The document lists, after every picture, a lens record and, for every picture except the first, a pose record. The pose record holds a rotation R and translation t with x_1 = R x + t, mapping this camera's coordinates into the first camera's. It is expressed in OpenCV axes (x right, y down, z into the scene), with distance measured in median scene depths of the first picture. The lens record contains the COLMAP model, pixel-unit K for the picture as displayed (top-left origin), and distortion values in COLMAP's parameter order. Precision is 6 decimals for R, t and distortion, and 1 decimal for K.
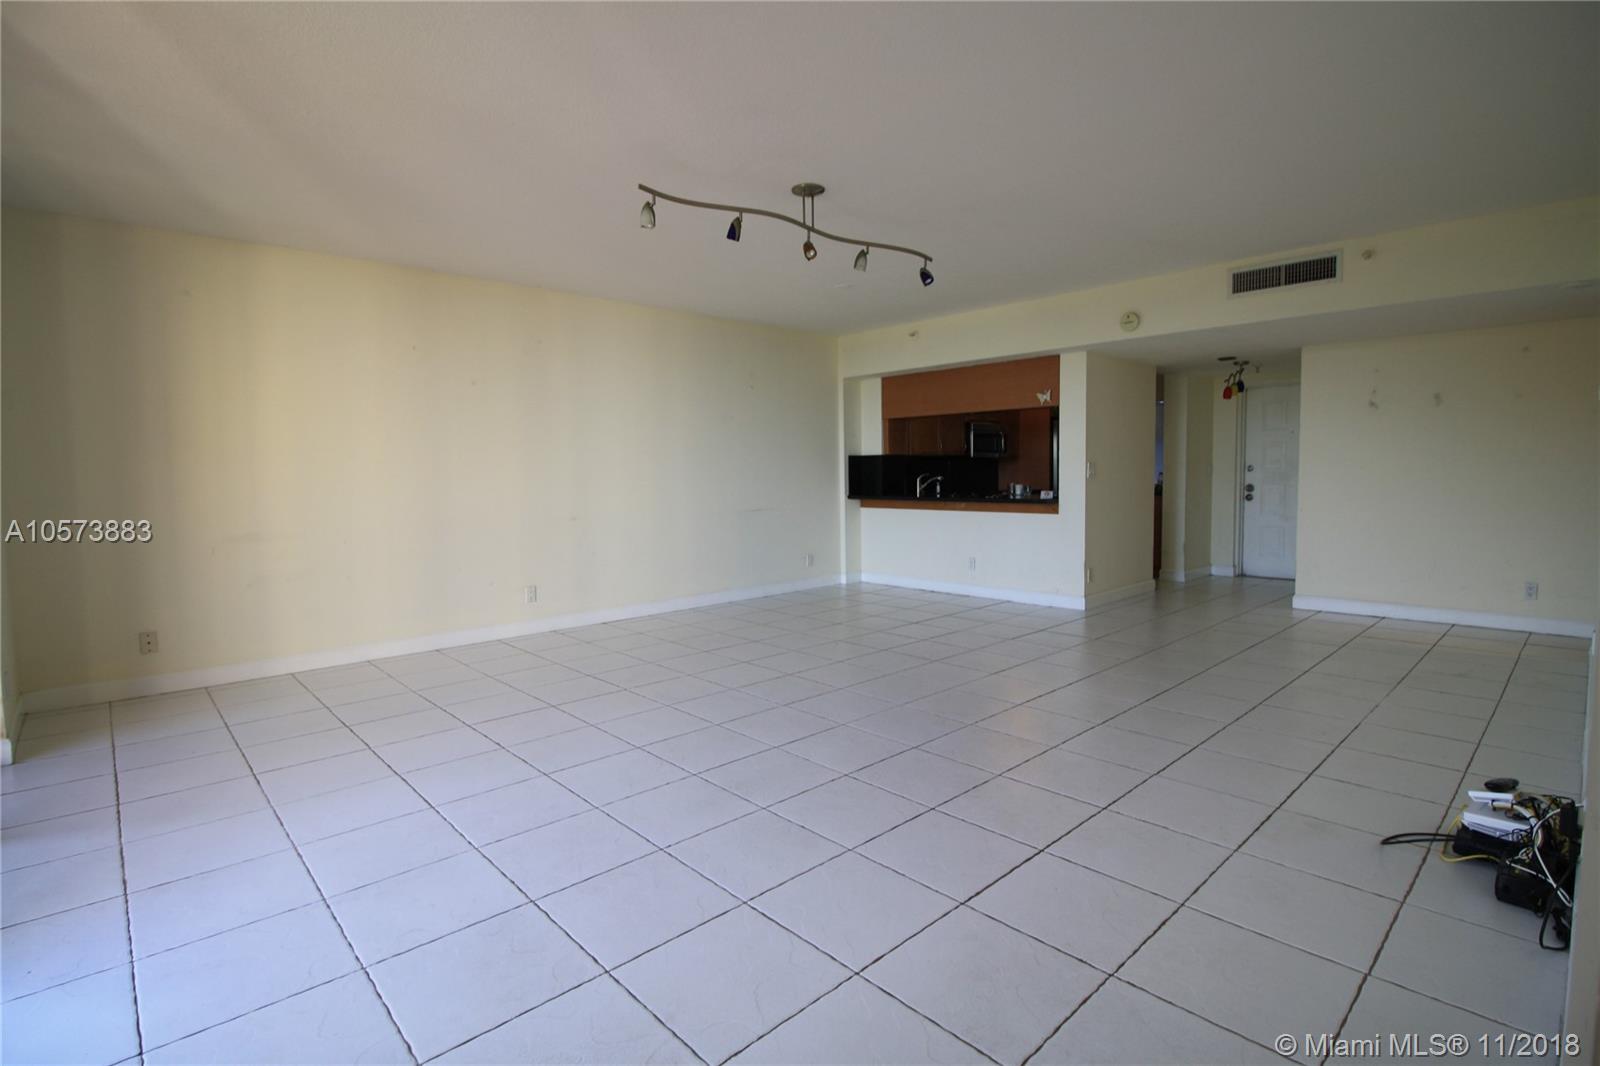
lens RADIAL K [[745.9, 0, 807.9], [0, 745.9, 523.1], [0, 0, 1]] dist [-0.001404, -0.011088]
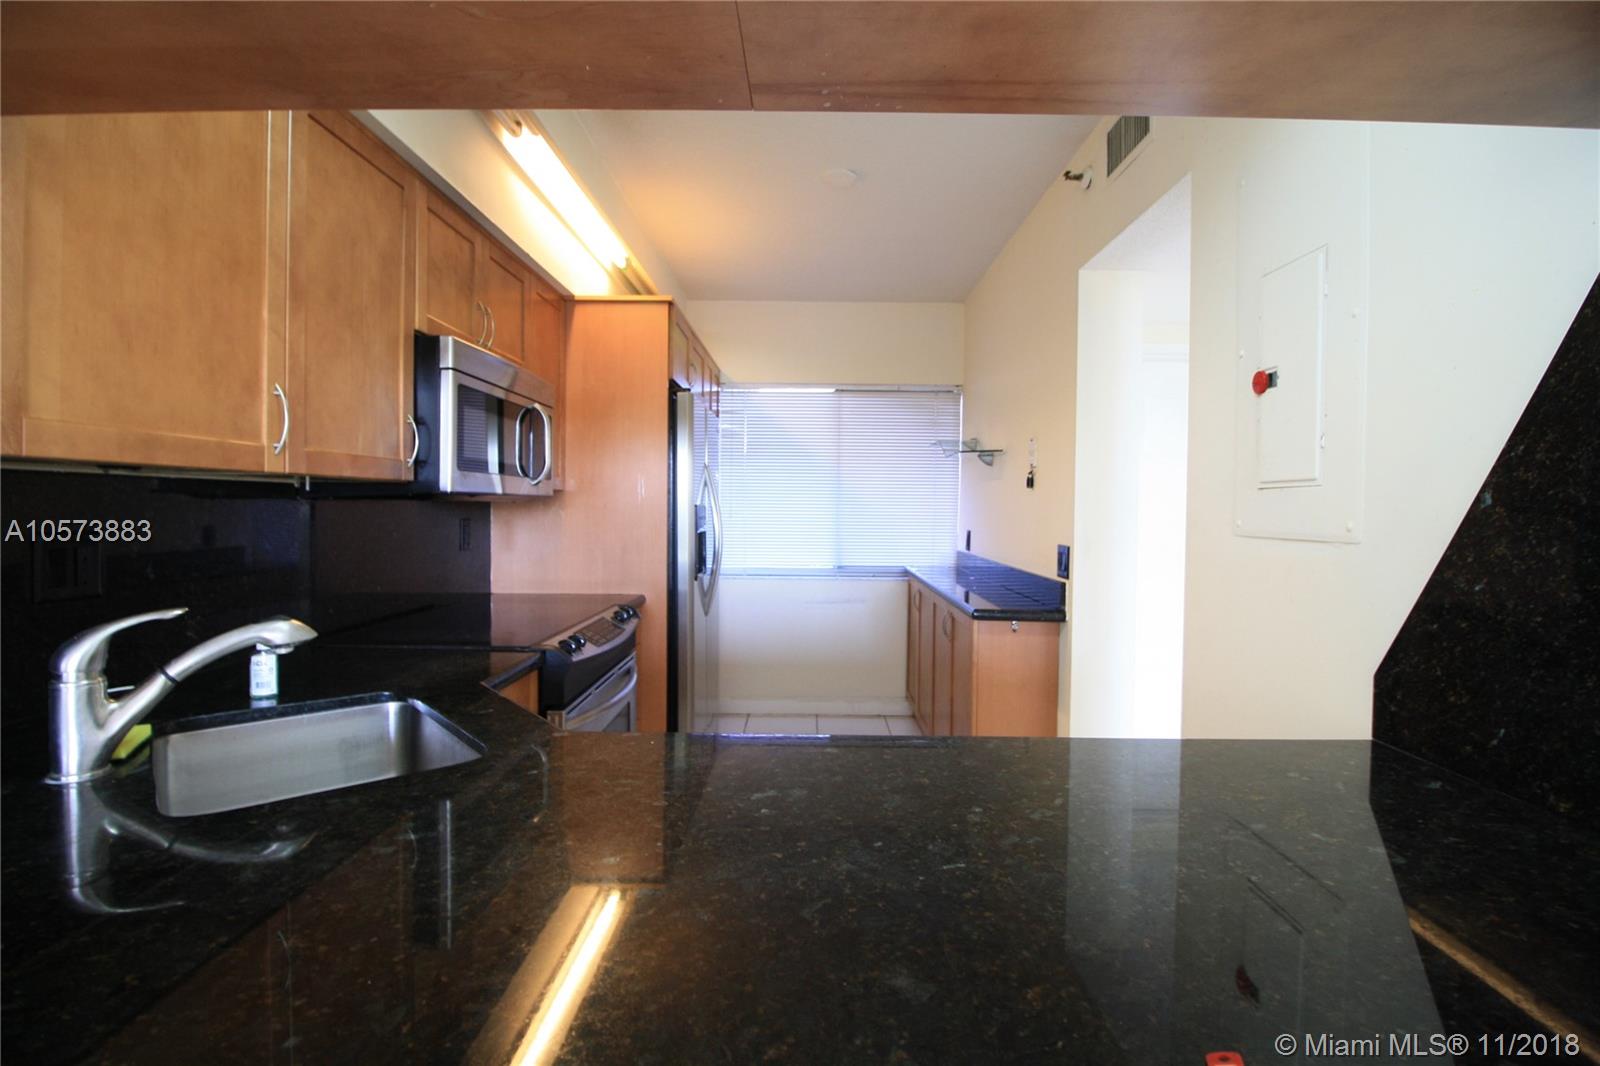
lens RADIAL K [[745.9, 0, 807.9], [0, 745.9, 523.1], [0, 0, 1]] dist [-0.001404, -0.011088]
pose [[0.700185, 0.006524, 0.713932, 0.140045], [0.031724, 0.998686, -0.040239, -0.069571], [-0.713257, 0.050824, 0.699058, 0.789345]]
